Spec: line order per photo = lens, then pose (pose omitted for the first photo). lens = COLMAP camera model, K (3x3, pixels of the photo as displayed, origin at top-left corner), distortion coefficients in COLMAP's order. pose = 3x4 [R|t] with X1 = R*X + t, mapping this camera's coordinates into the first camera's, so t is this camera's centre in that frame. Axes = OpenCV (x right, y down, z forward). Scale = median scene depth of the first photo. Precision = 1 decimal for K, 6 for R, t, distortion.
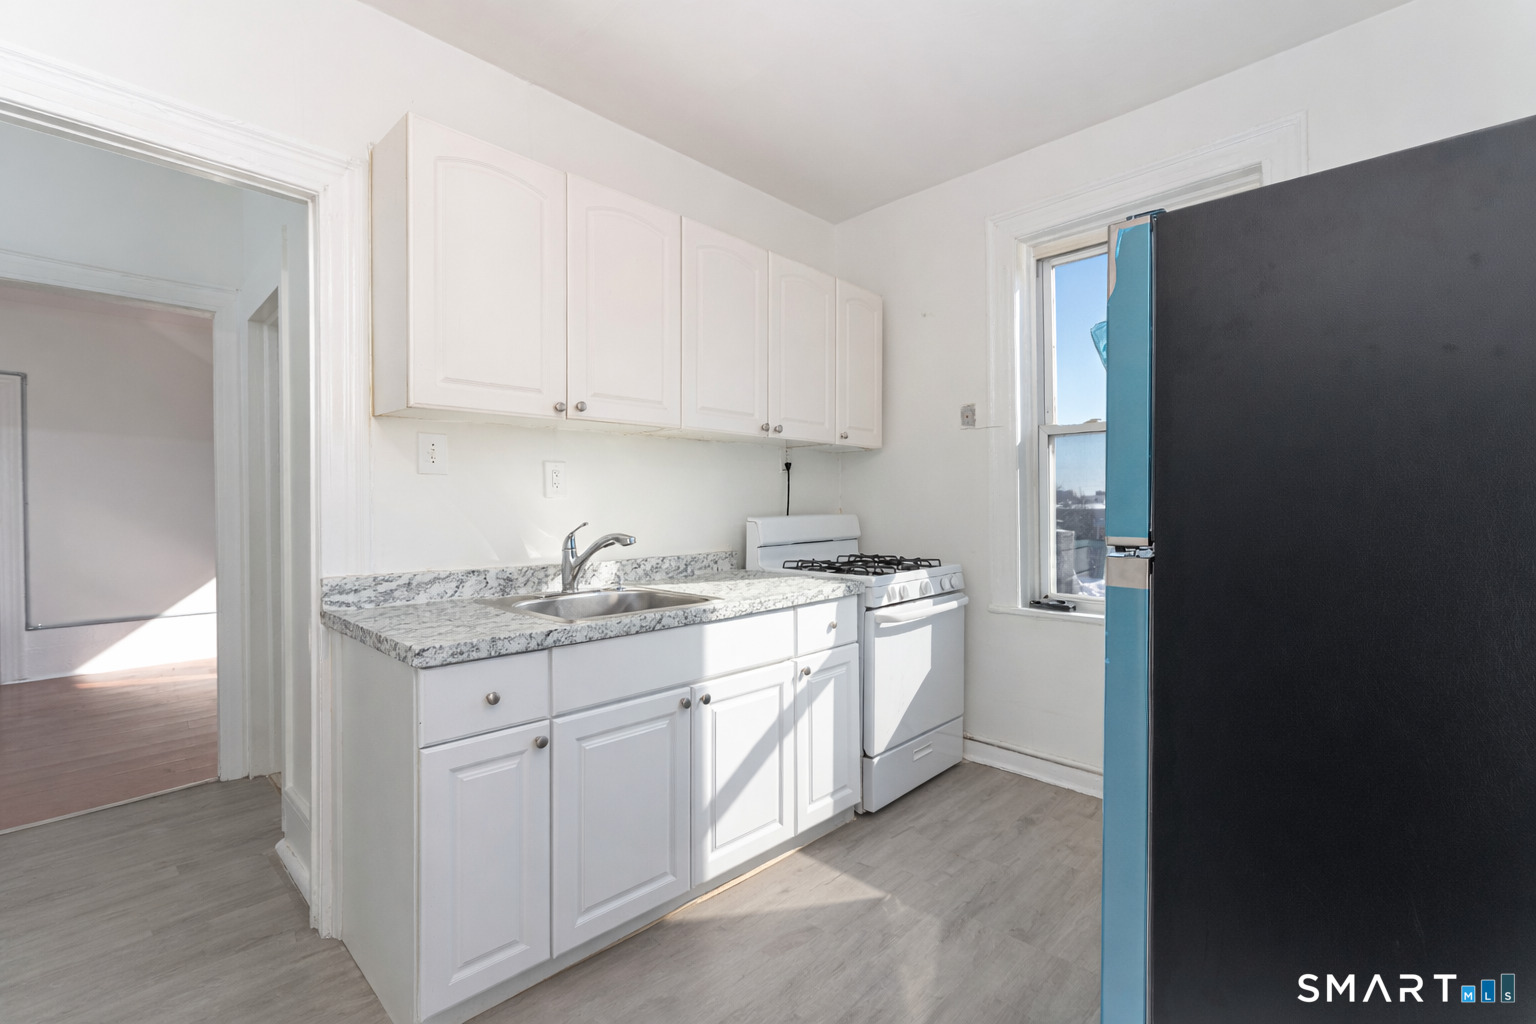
lens RADIAL K [[613.9, 0, 768.0], [0, 613.9, 512.0], [0, 0, 1]] dist [-0.009955, 0.000087]
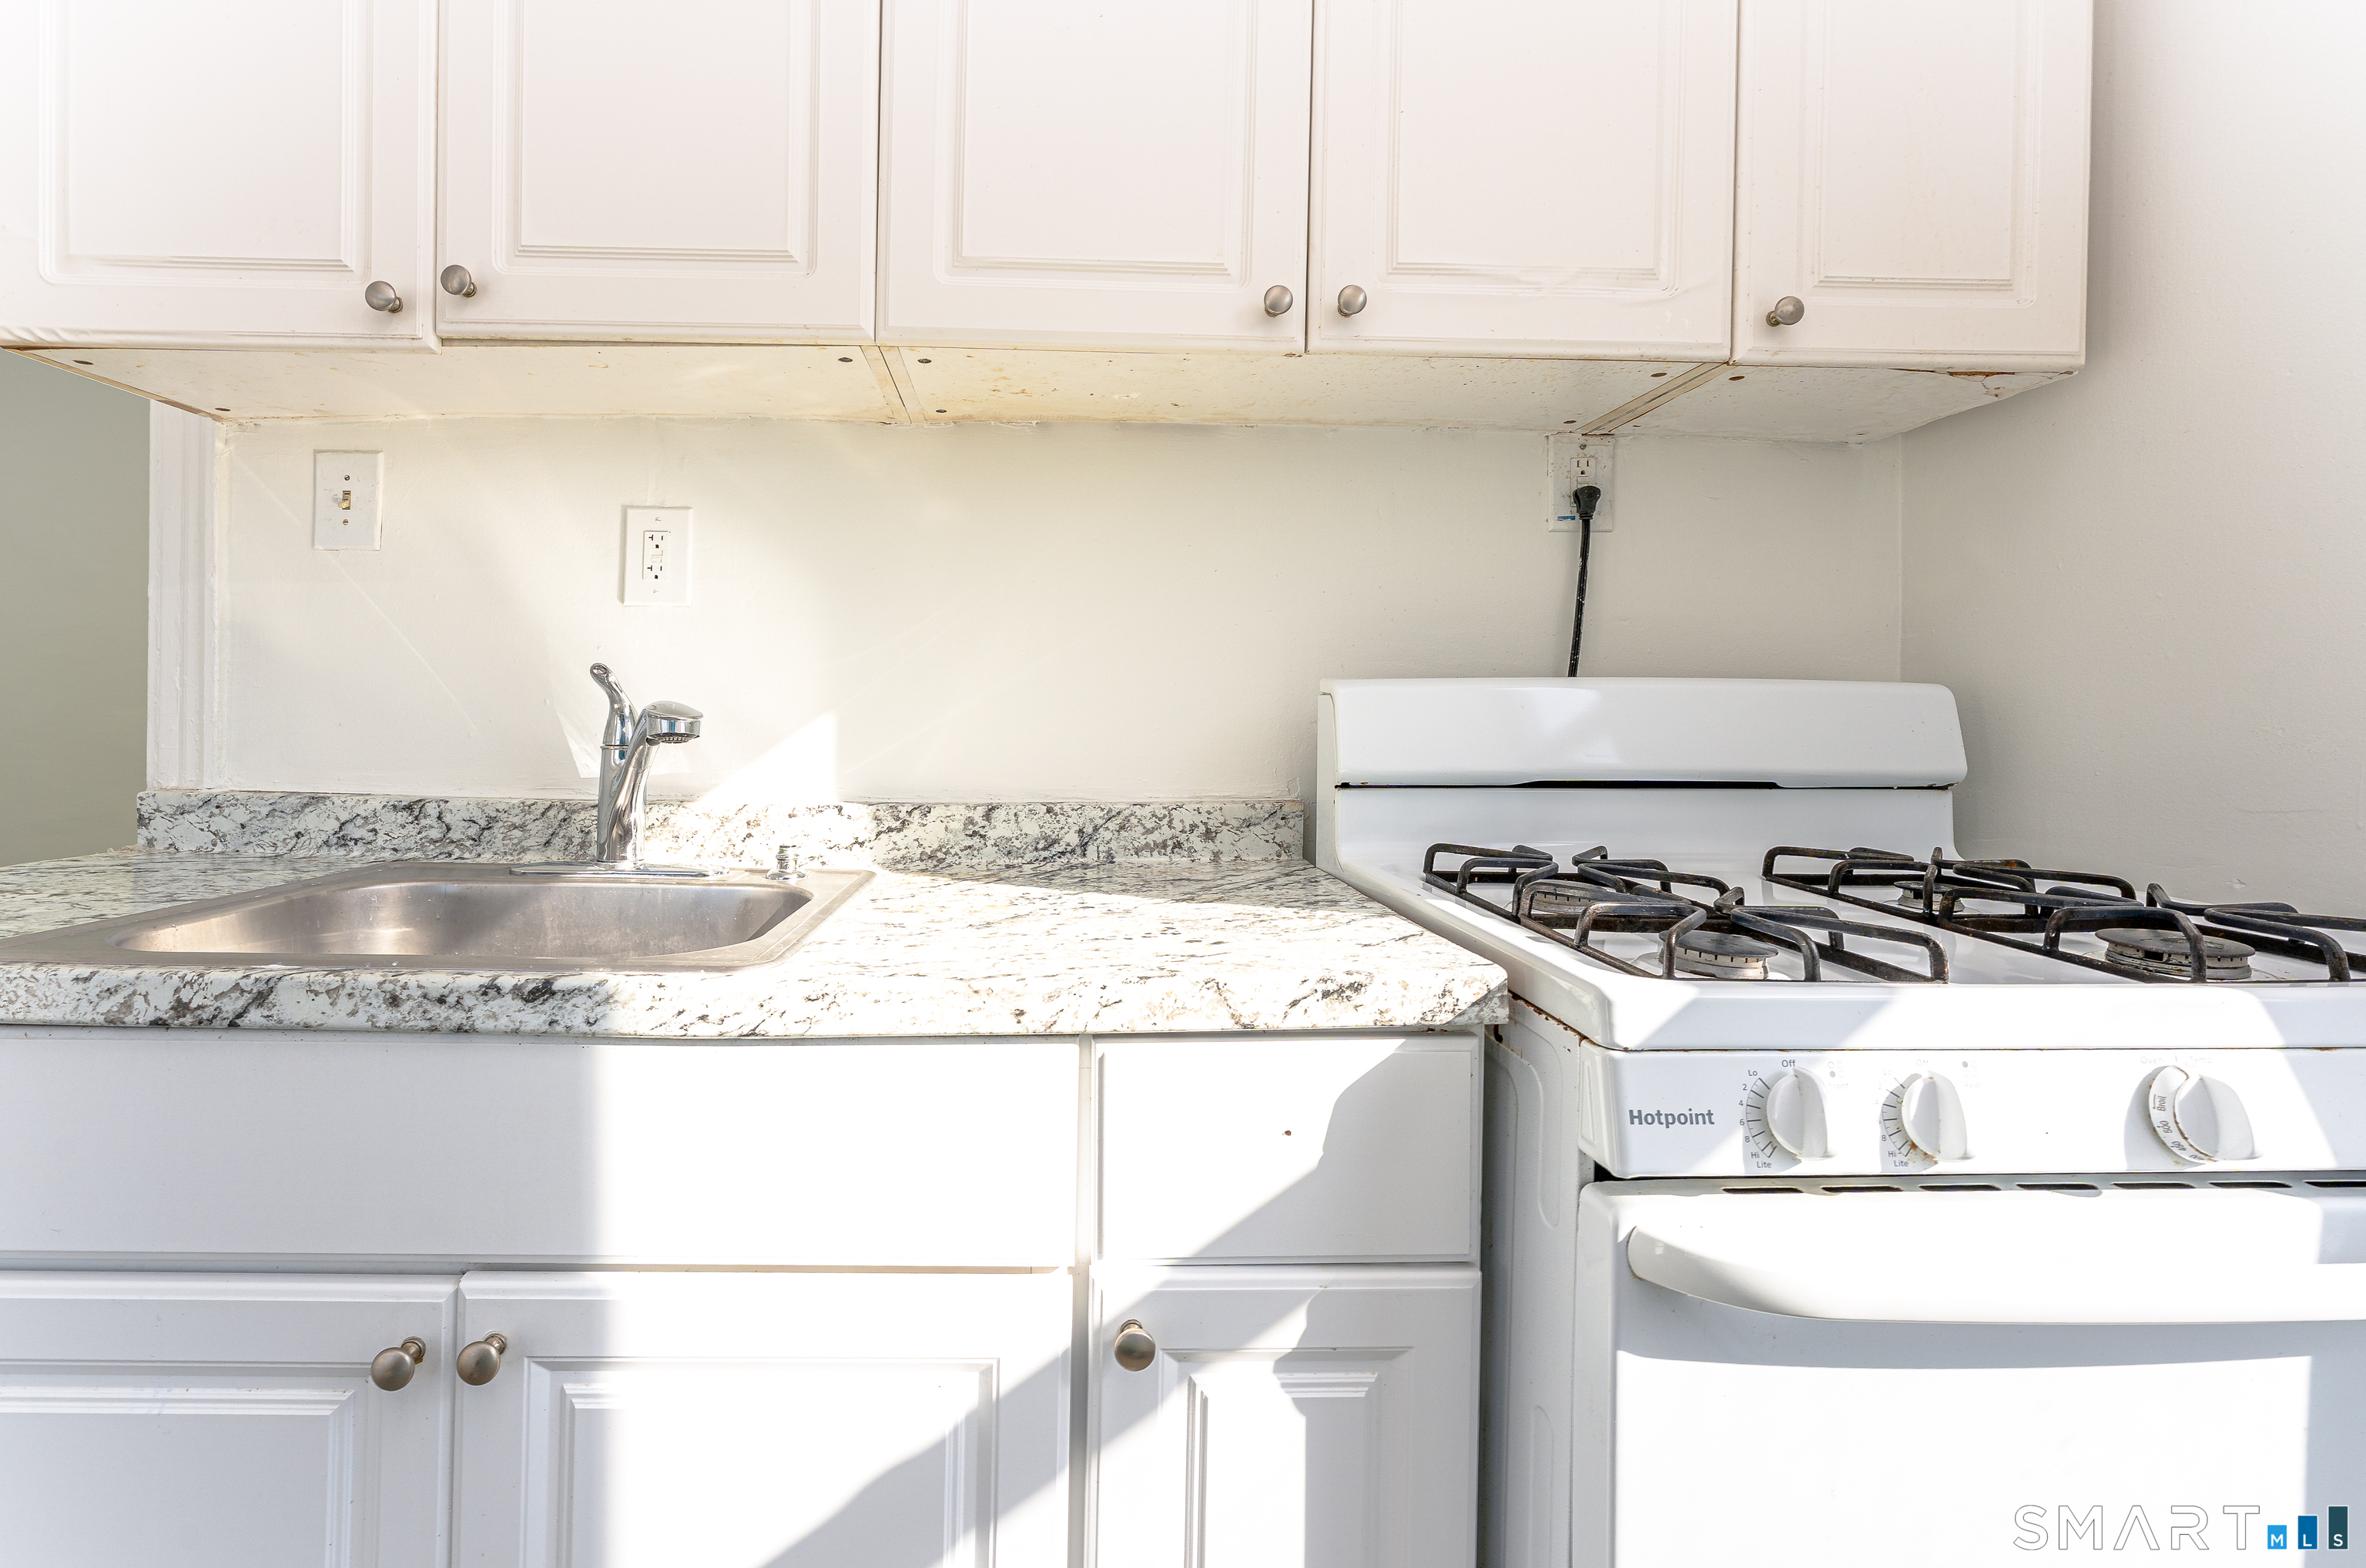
lens RADIAL K [[981.6, 0, 1175.0], [0, 981.6, 732.7], [0, 0, 1]] dist [0.000786, -0.000233]
pose [[0.671073, -0.016796, -0.741201, 0.265020], [-0.015273, 0.999218, -0.036471, 0.050079], [0.741234, 0.035795, 0.670292, 0.673764]]
